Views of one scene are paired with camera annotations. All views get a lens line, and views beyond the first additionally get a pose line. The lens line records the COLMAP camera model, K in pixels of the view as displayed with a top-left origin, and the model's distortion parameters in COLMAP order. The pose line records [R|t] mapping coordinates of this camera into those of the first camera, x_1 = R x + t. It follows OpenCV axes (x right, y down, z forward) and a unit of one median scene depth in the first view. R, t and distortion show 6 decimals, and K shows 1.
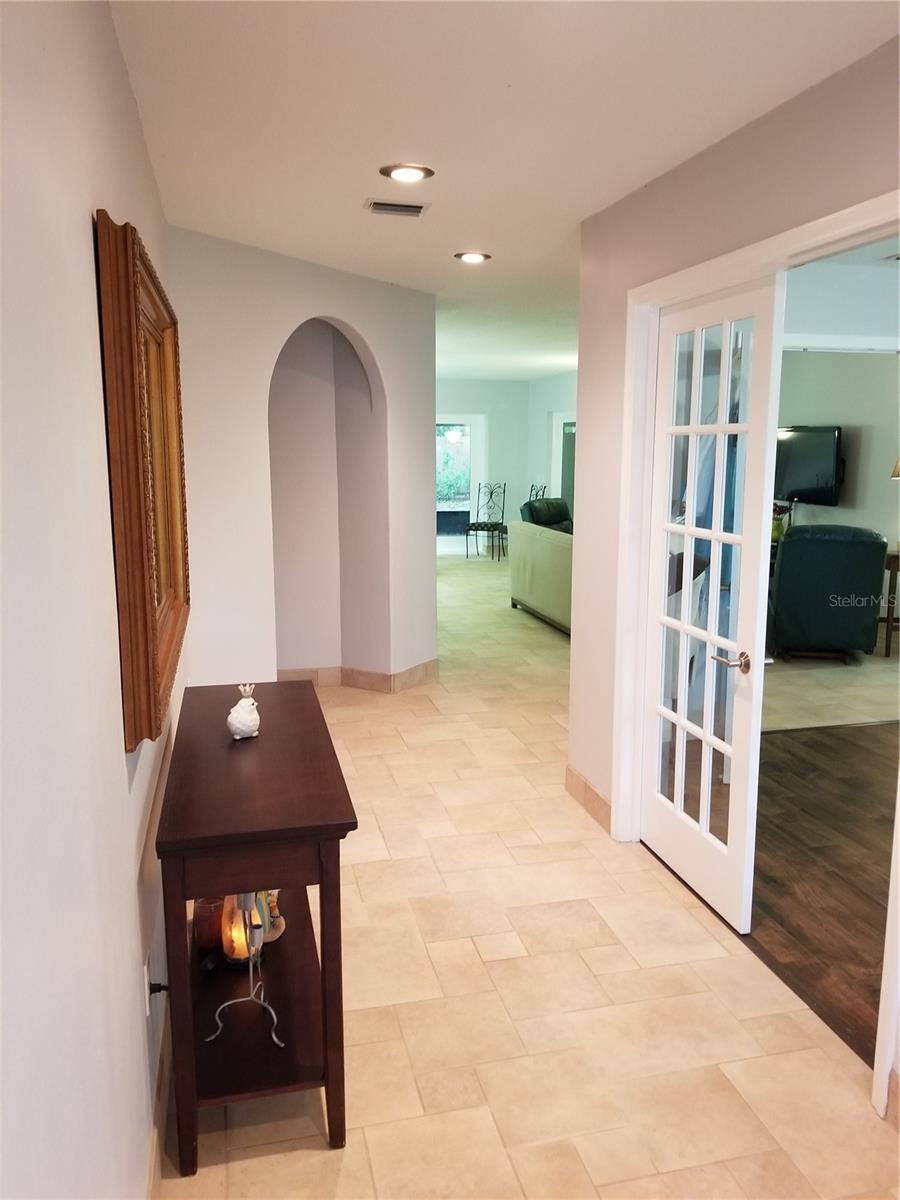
lens RADIAL K [[942.9, 0, 456.7], [0, 942.9, 601.5], [0, 0, 1]] dist [0.042038, -0.053784]
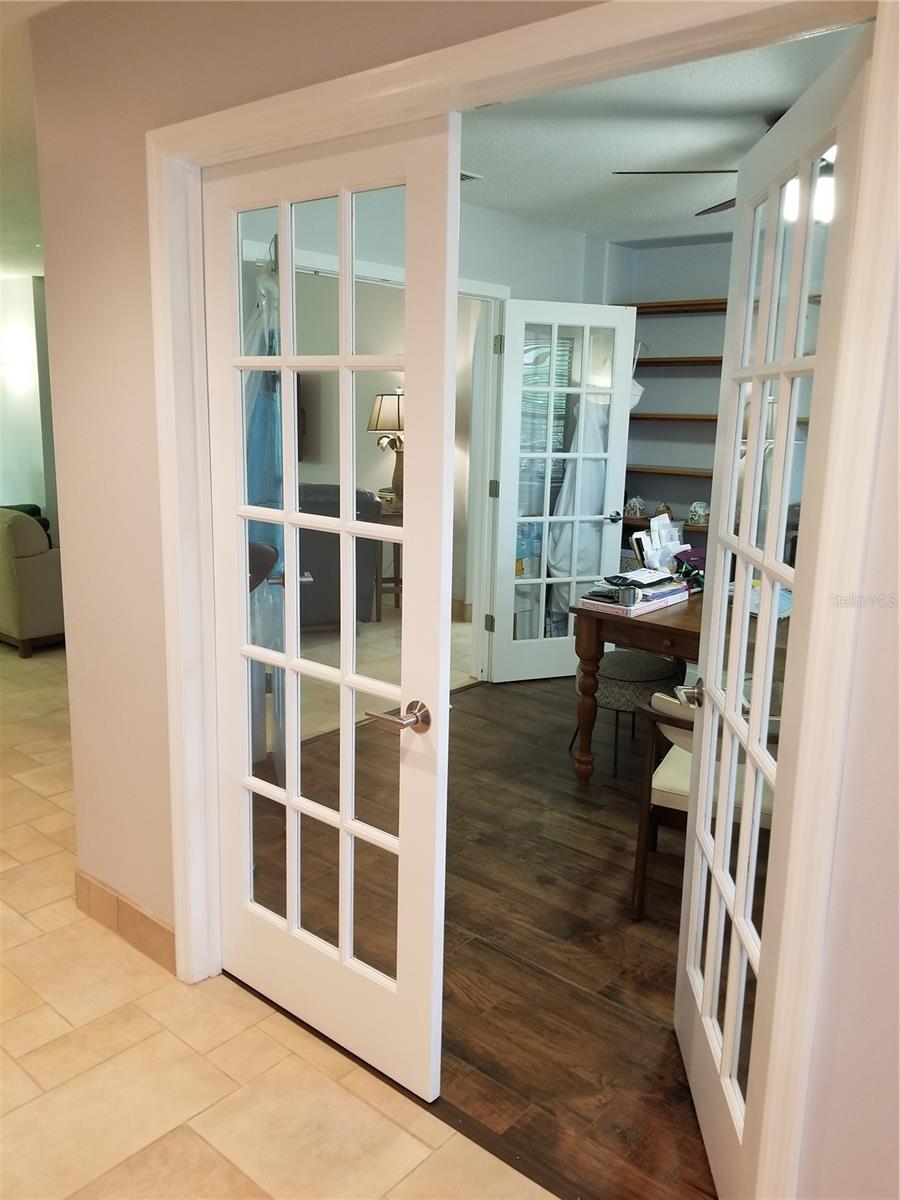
lens RADIAL K [[942.9, 0, 451.0], [0, 942.9, 579.6], [0, 0, 1]] dist [0.042038, -0.053784]
pose [[0.808449, -0.095996, 0.580685, -0.047254], [0.076863, 0.995380, 0.057540, -0.060008], [-0.583526, -0.001885, 0.812092, 0.393844]]
